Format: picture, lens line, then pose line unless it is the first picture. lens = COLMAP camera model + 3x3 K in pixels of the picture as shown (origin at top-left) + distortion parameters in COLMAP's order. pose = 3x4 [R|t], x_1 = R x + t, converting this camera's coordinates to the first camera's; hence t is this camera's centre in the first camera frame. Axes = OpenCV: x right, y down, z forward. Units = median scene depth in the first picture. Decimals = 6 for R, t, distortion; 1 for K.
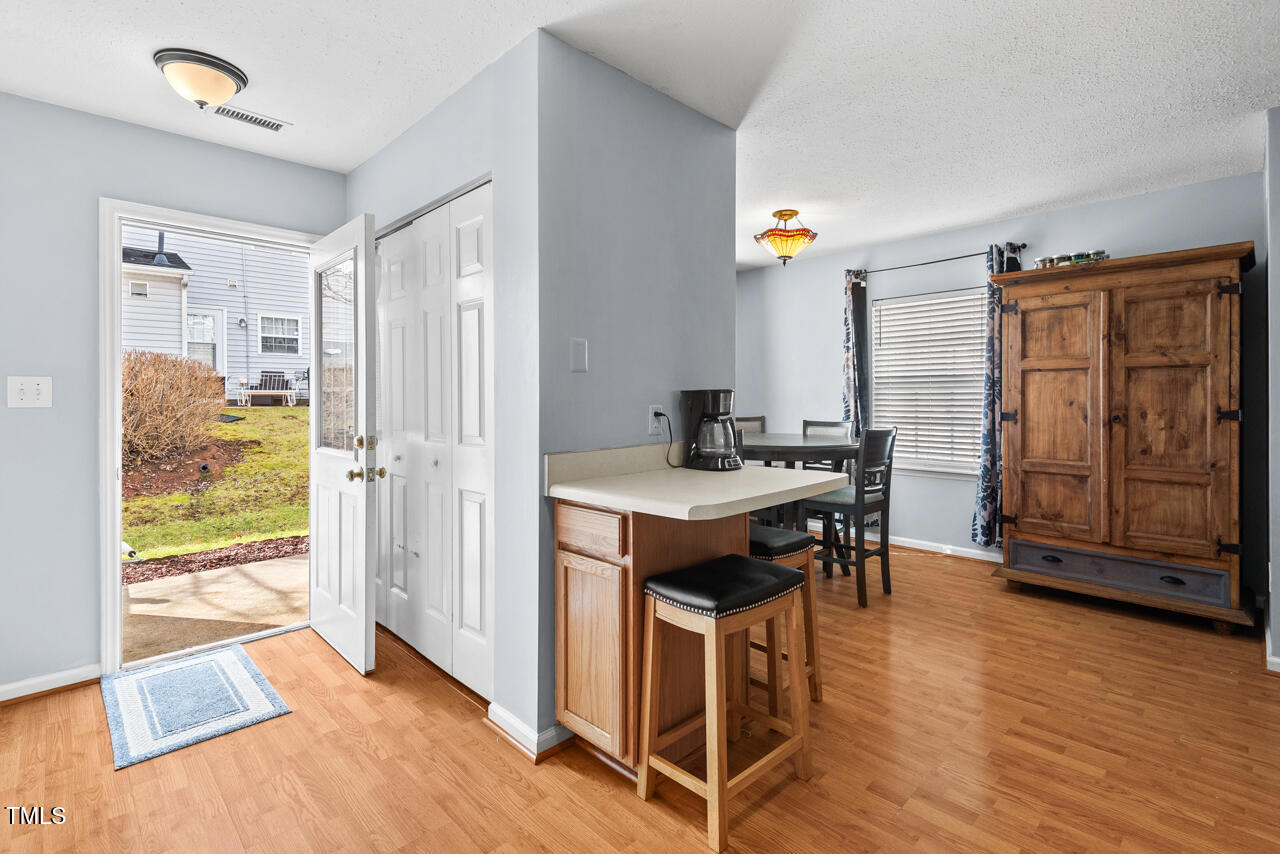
lens RADIAL K [[580.1, 0, 657.1], [0, 580.1, 397.0], [0, 0, 1]] dist [0.025806, -0.015033]
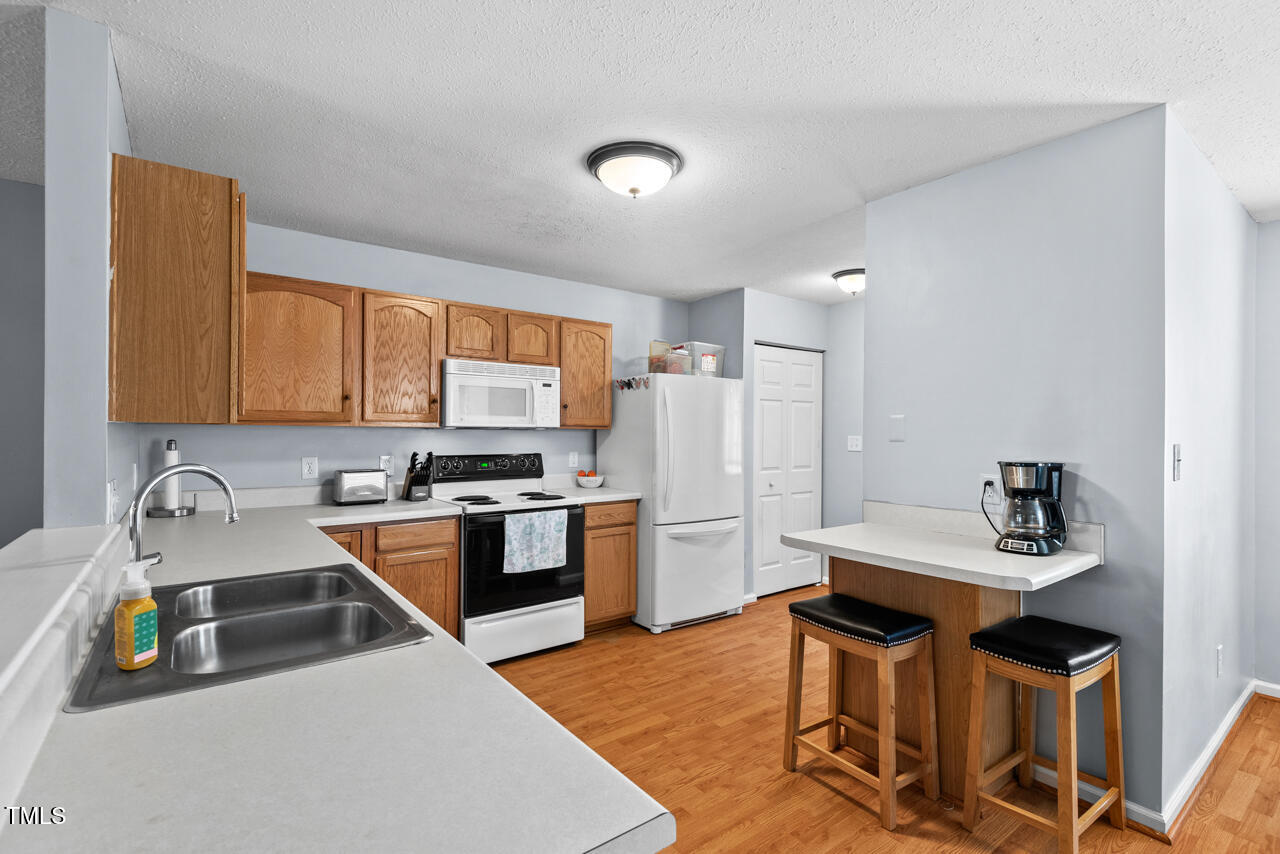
lens RADIAL K [[580.1, 0, 644.7], [0, 580.1, 432.3], [0, 0, 1]] dist [0.025806, -0.015033]
pose [[-0.133070, 0.009425, -0.991062, 0.848364], [-0.005531, 0.999932, 0.010252, -0.052056], [0.991091, 0.006846, -0.133009, 0.430032]]
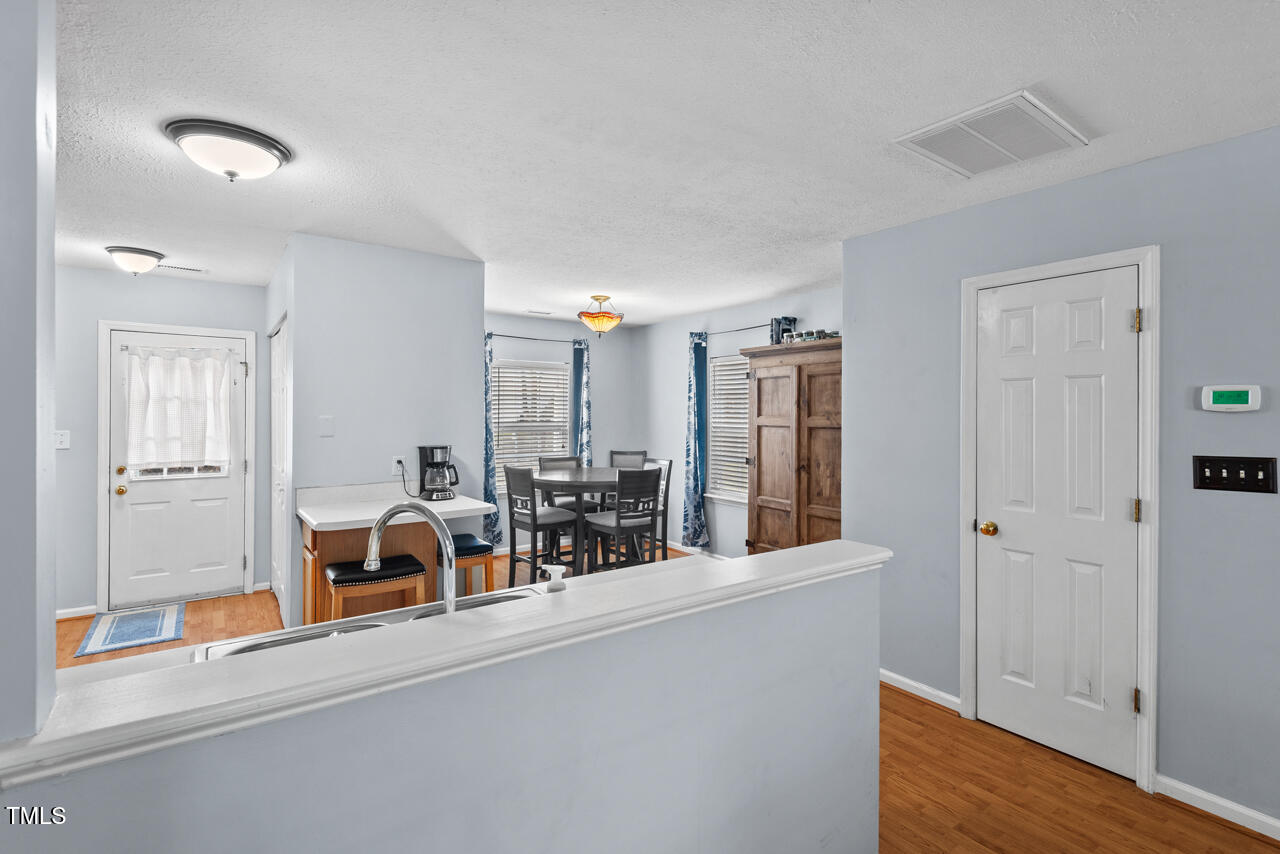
lens RADIAL K [[580.1, 0, 633.1], [0, 580.1, 413.7], [0, 0, 1]] dist [0.025806, -0.015033]
pose [[0.987006, 0.010032, -0.160369, 0.668745], [-0.009912, 0.999950, 0.001546, -0.083421], [0.160377, 0.000064, 0.987056, -0.324785]]
